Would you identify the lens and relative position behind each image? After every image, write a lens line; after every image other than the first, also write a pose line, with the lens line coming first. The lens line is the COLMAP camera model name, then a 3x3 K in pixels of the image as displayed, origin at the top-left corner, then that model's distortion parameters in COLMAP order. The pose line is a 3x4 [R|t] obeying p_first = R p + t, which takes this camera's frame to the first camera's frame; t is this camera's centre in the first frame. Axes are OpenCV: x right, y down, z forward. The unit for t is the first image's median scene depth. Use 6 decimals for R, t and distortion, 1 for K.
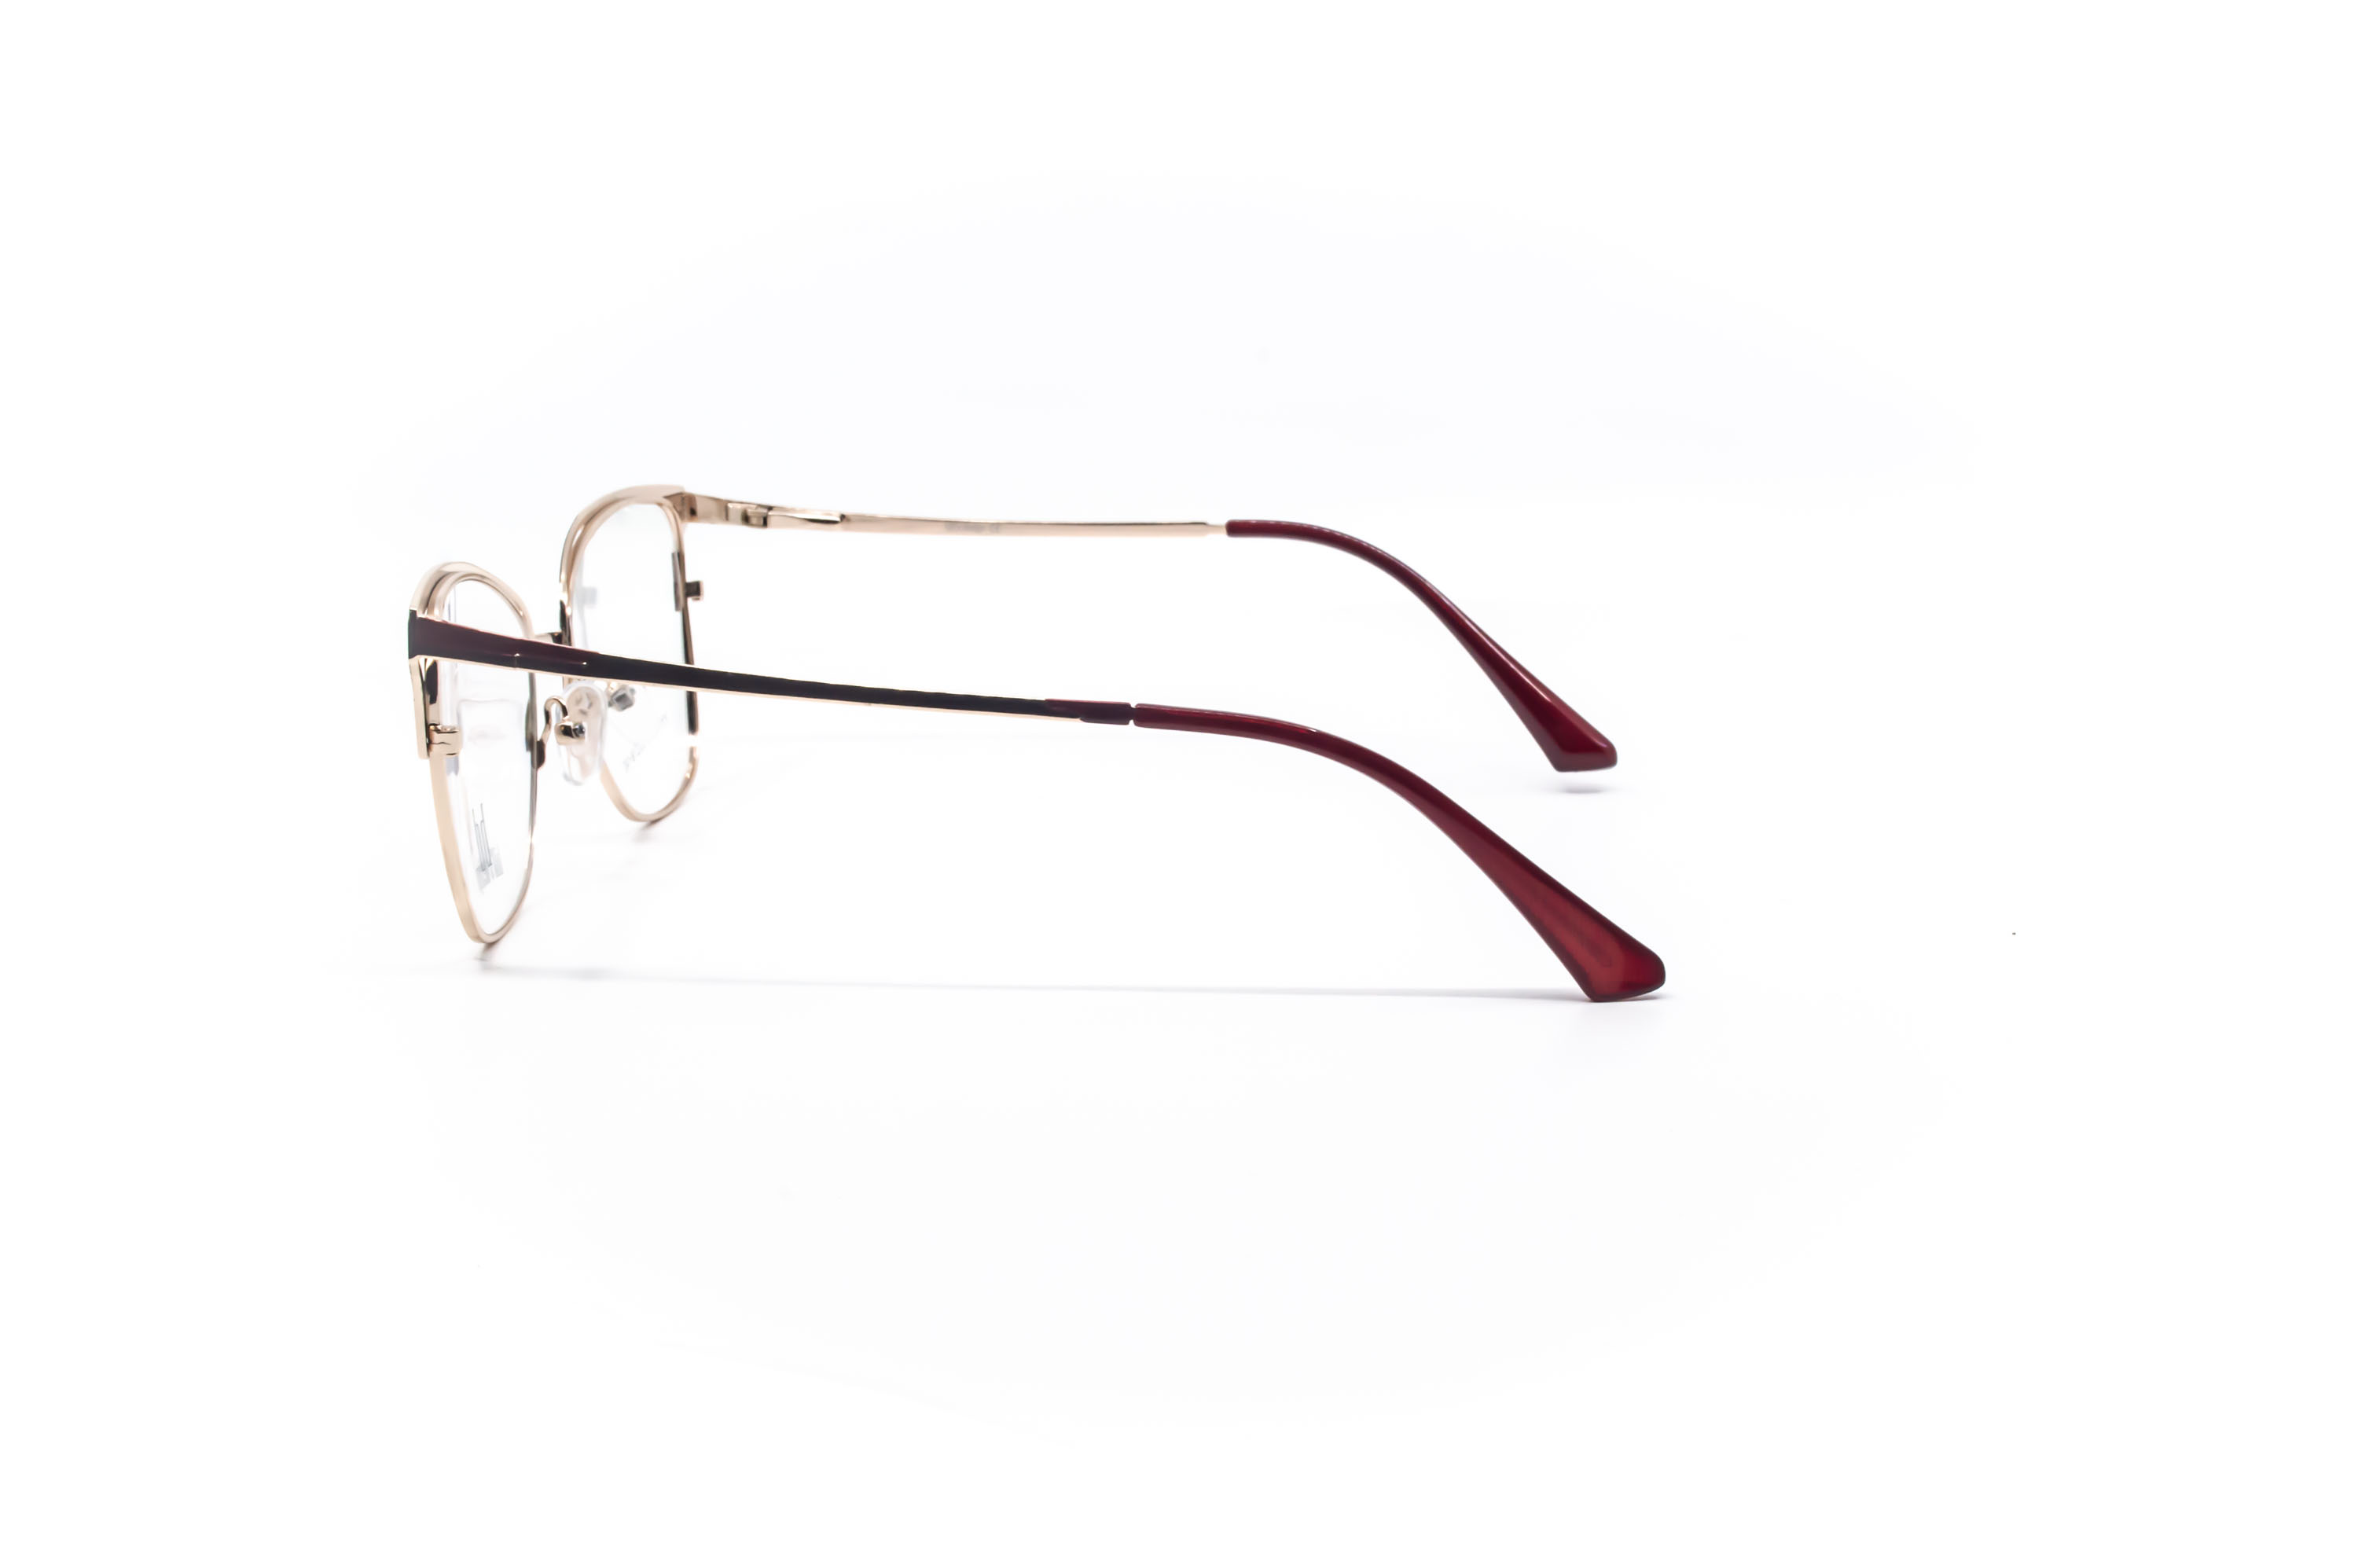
lens RADIAL K [[3087.3, 0, 1171.5], [0, 3087.3, 789.5], [0, 0, 1]] dist [-0.036974, 0.000000]
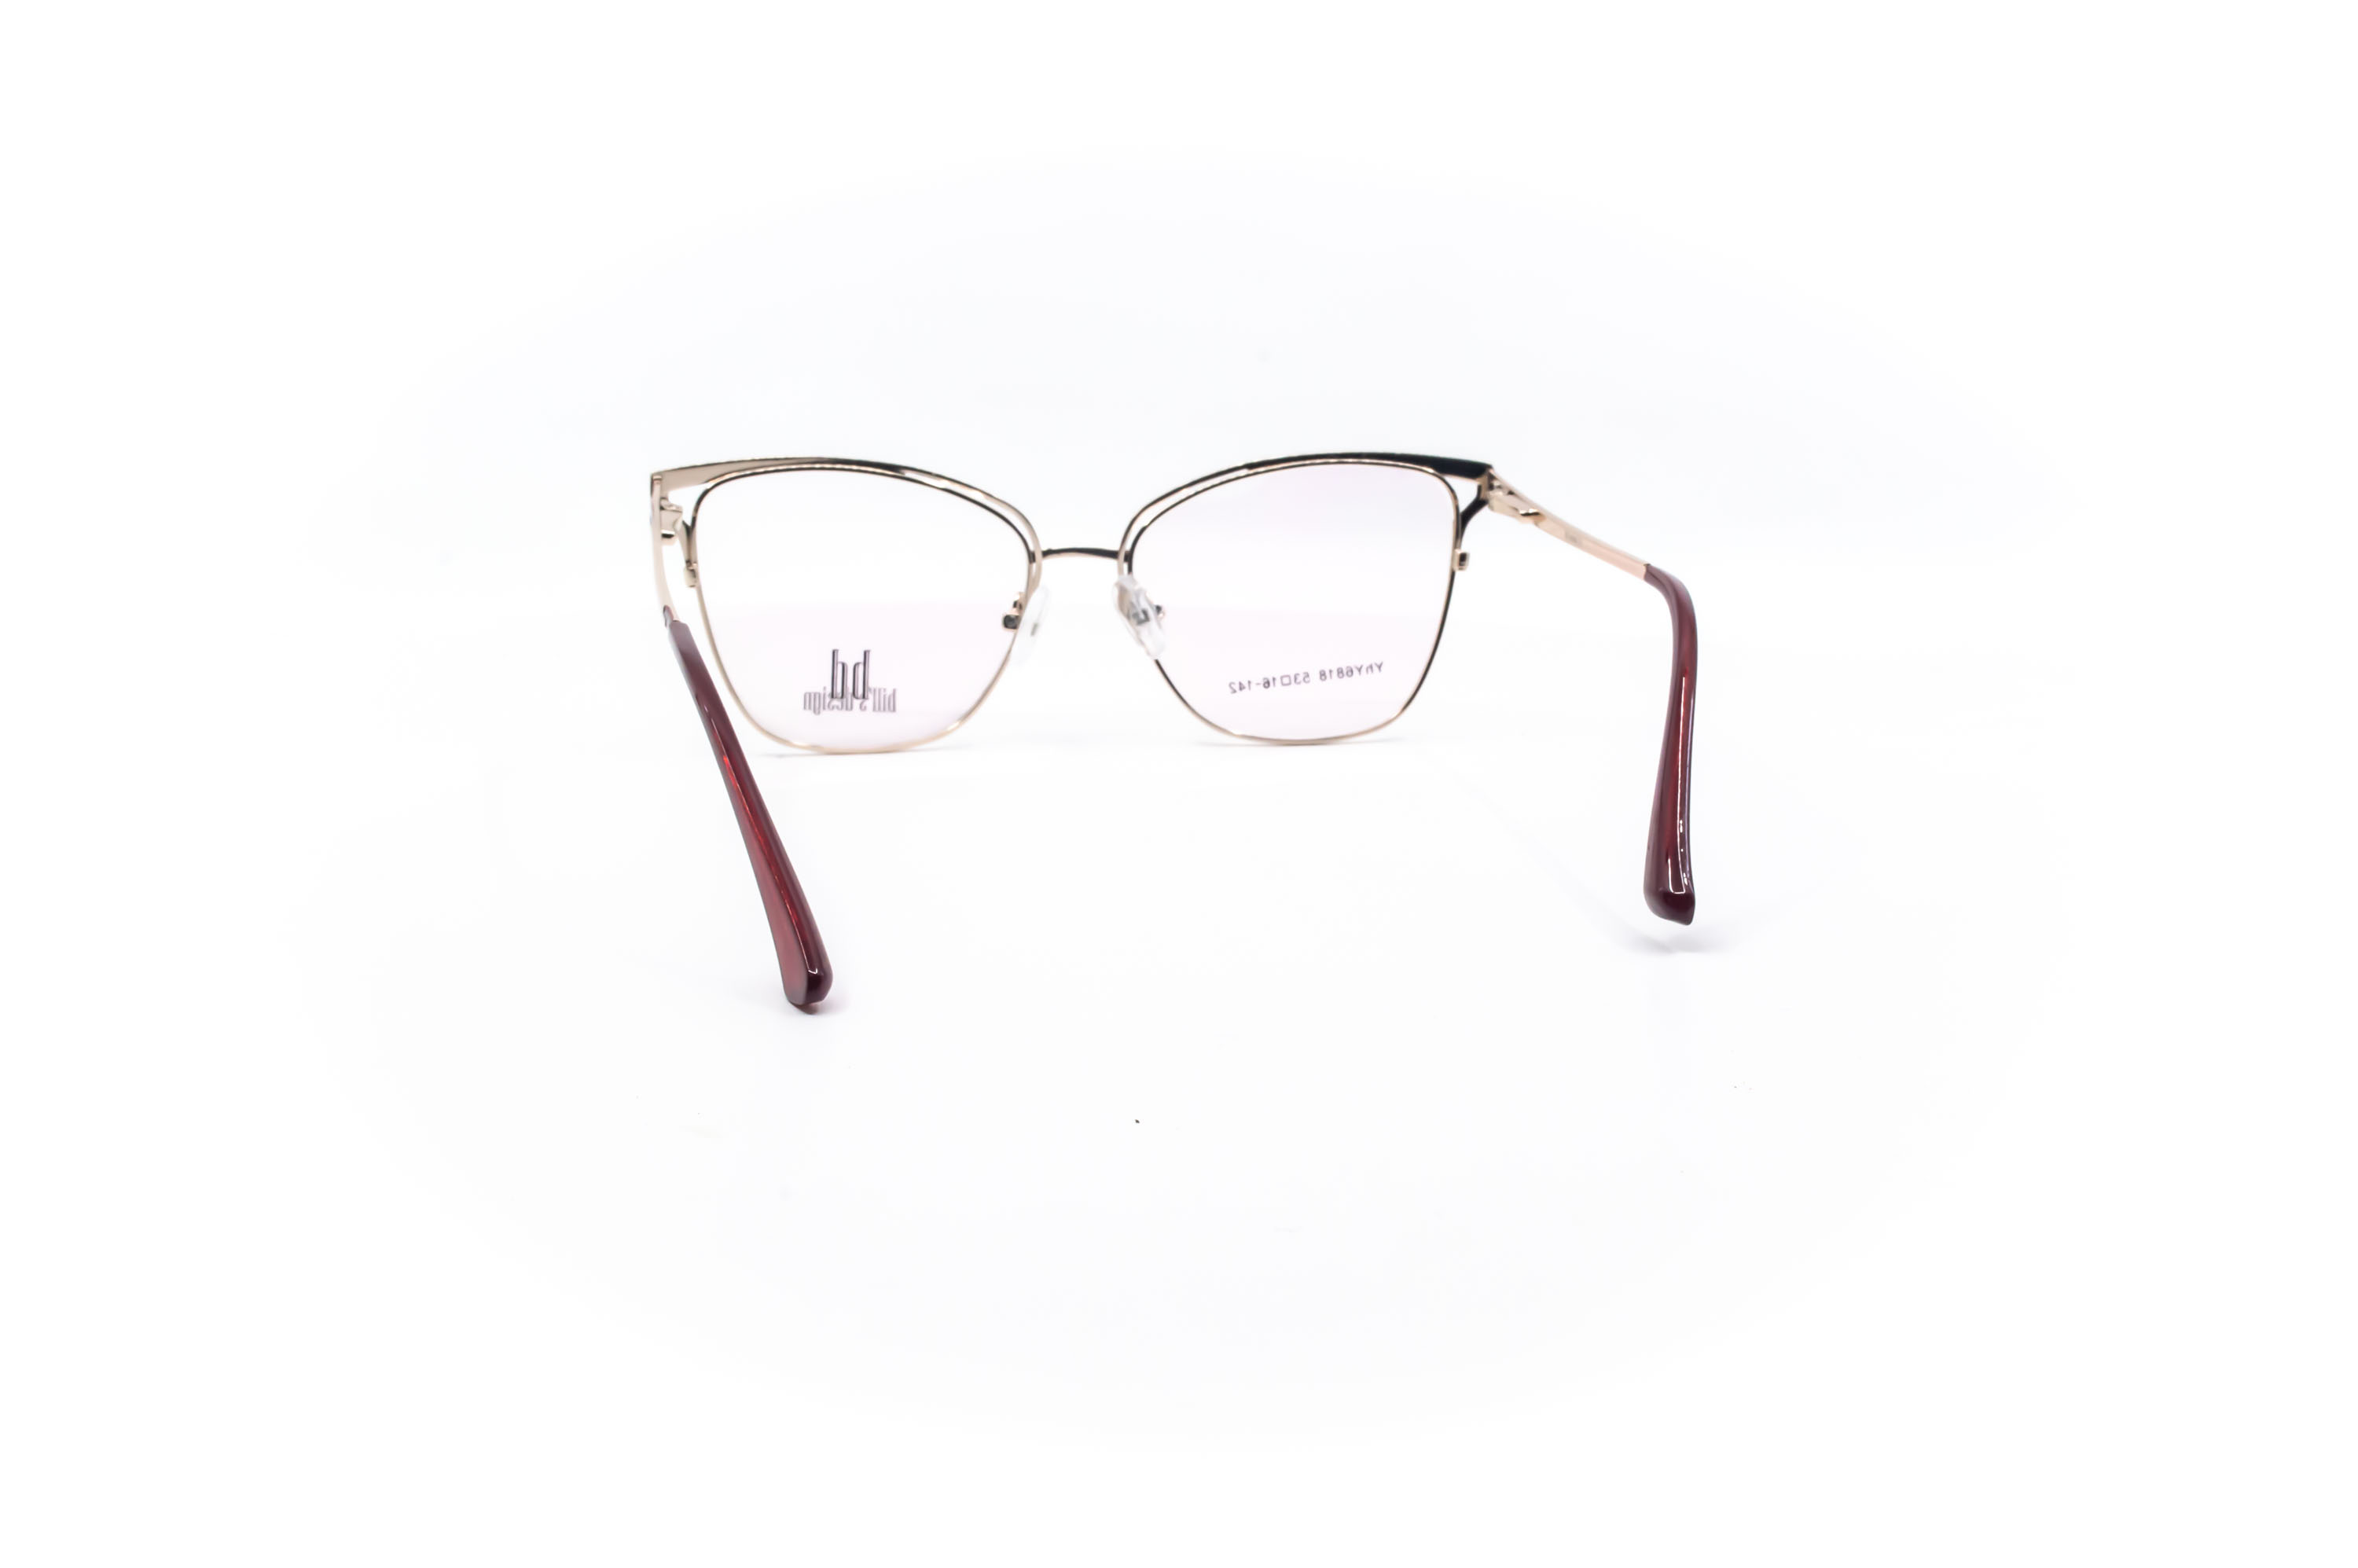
lens RADIAL K [[3087.3, 0, 1181.4], [0, 3087.3, 787.4], [0, 0, 1]] dist [-0.036974, 0.000000]
pose [[0.259770, 0.210054, -0.942548, 0.970096], [-0.204120, 0.965945, 0.159012, -0.161174], [0.943851, 0.151086, 0.293800, 0.714114]]
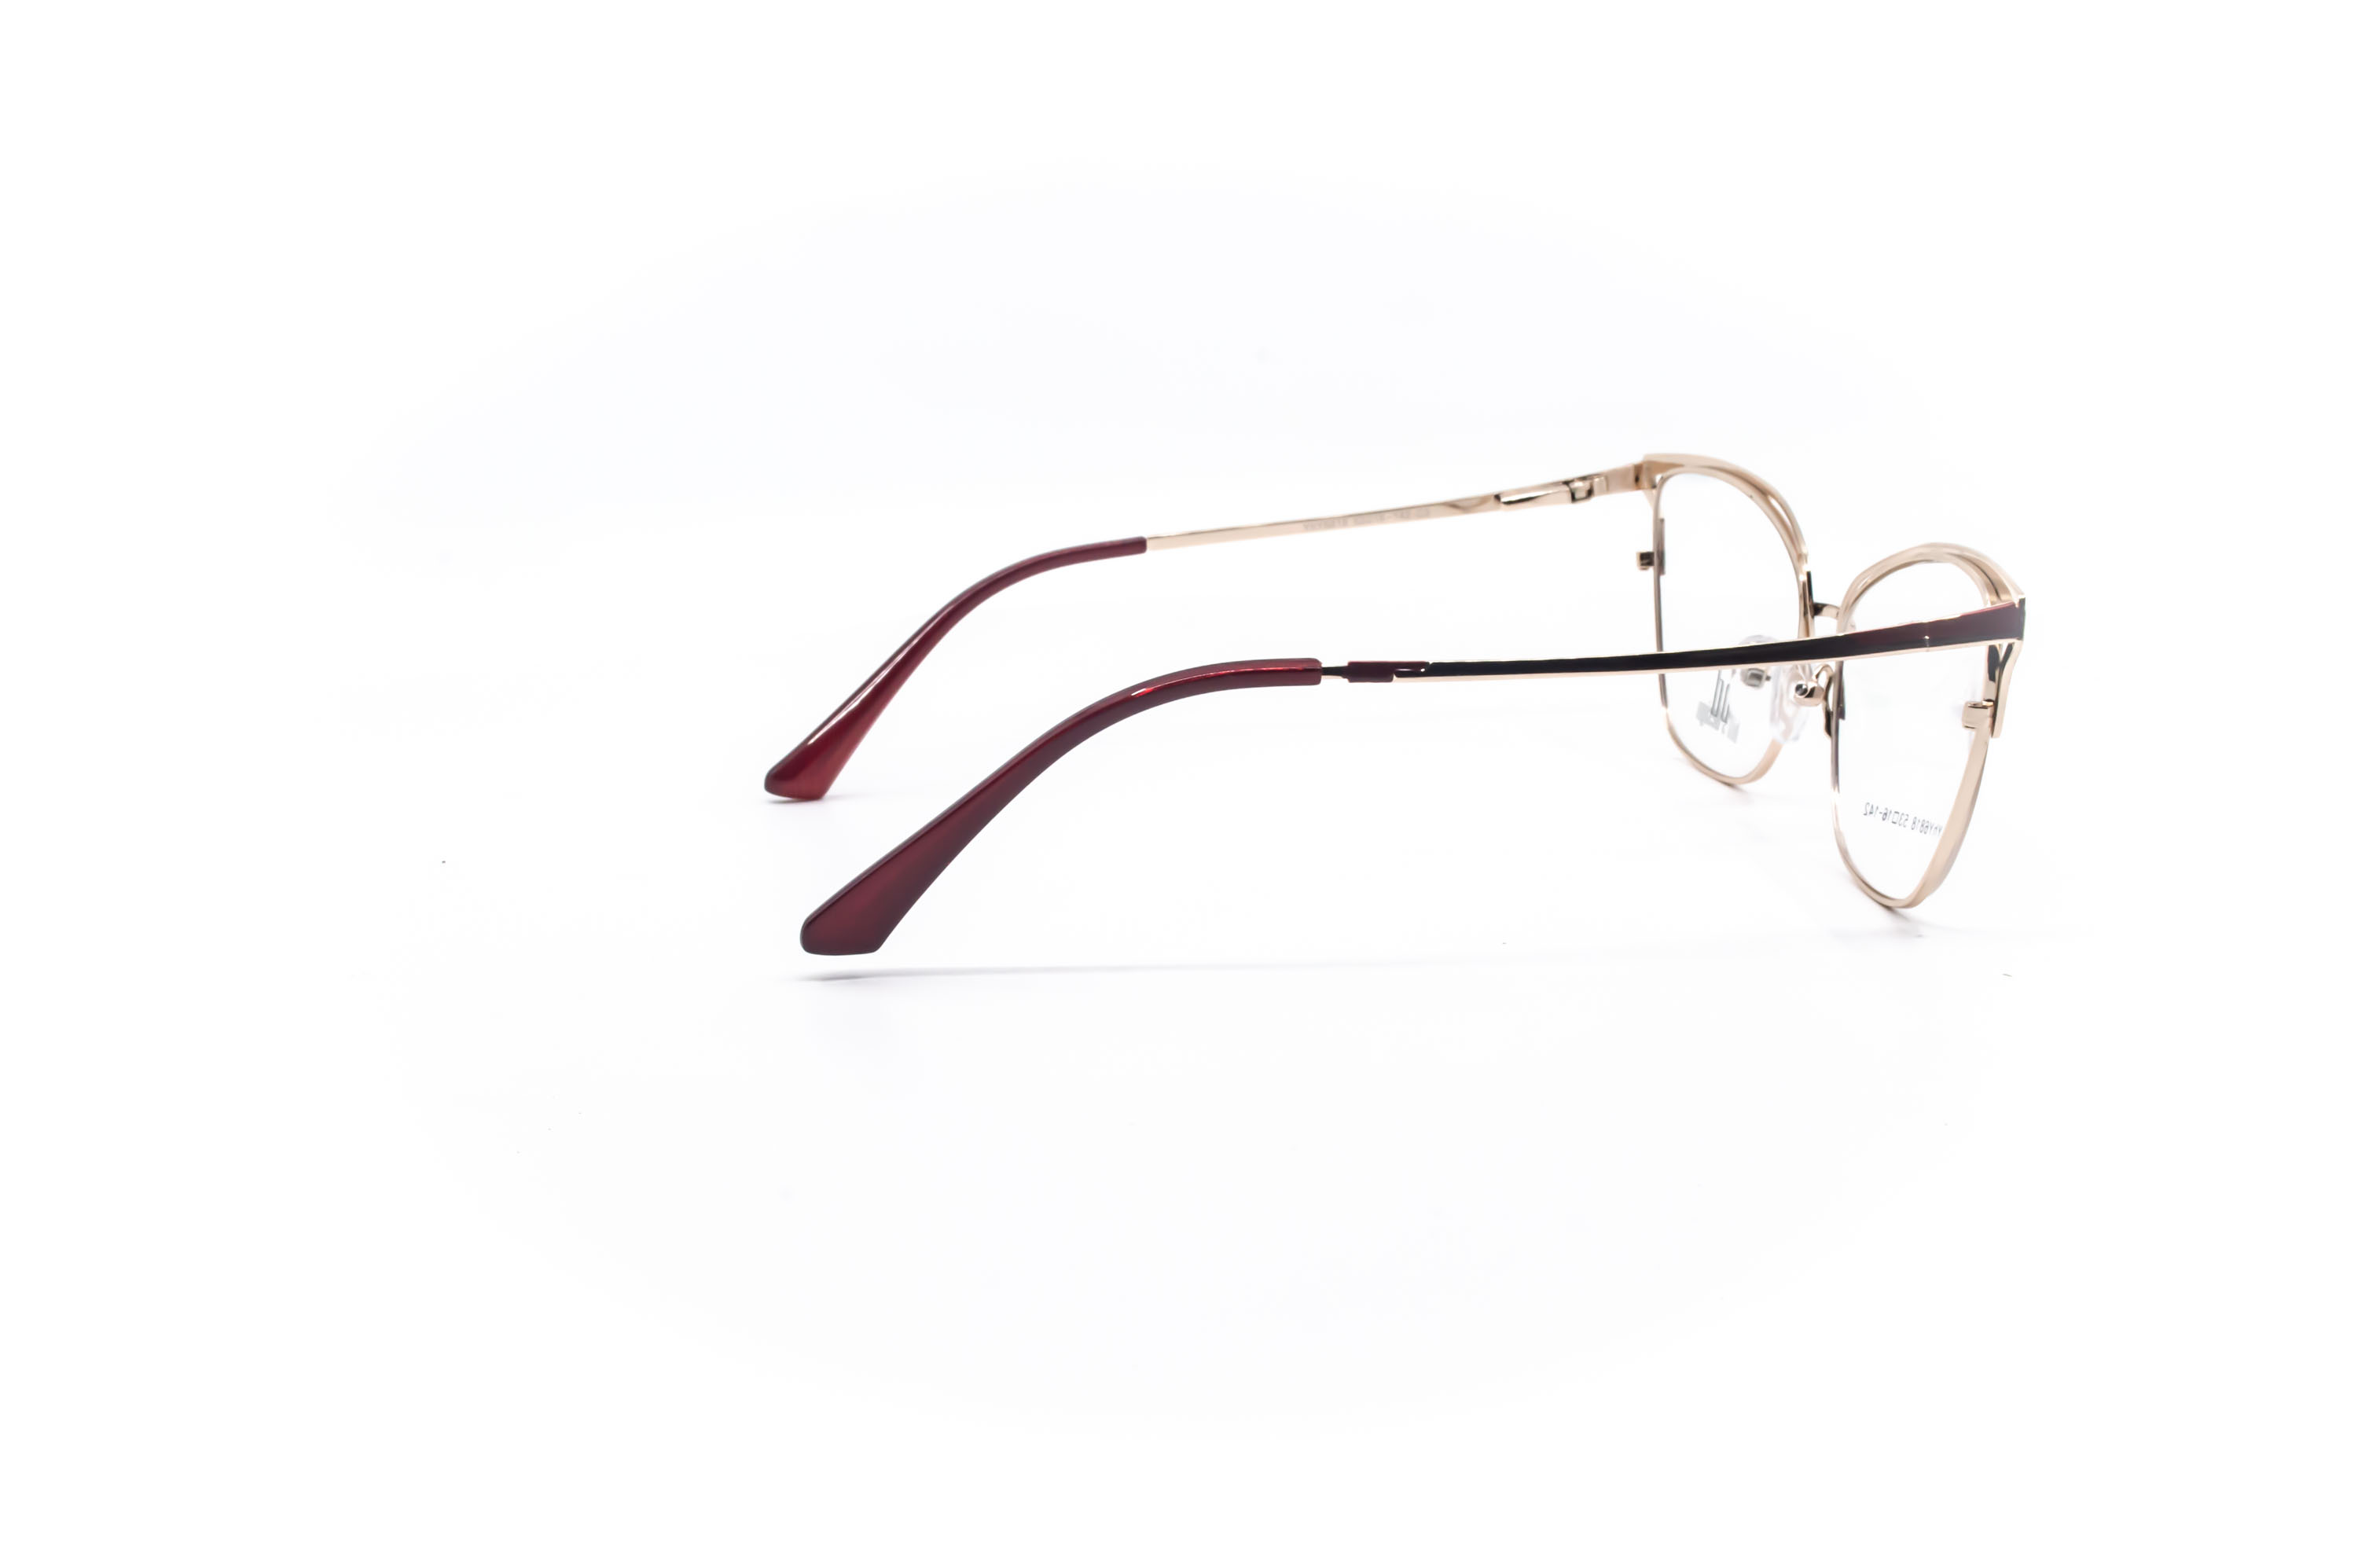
lens RADIAL K [[3087.3, 0, 1173.5], [0, 3087.3, 788.5], [0, 0, 1]] dist [-0.036974, 0.000000]
pose [[-0.969035, 0.060915, -0.239291, 0.267240], [-0.045019, 0.909265, 0.413777, -0.421365], [0.242784, 0.411737, -0.878367, 1.917818]]
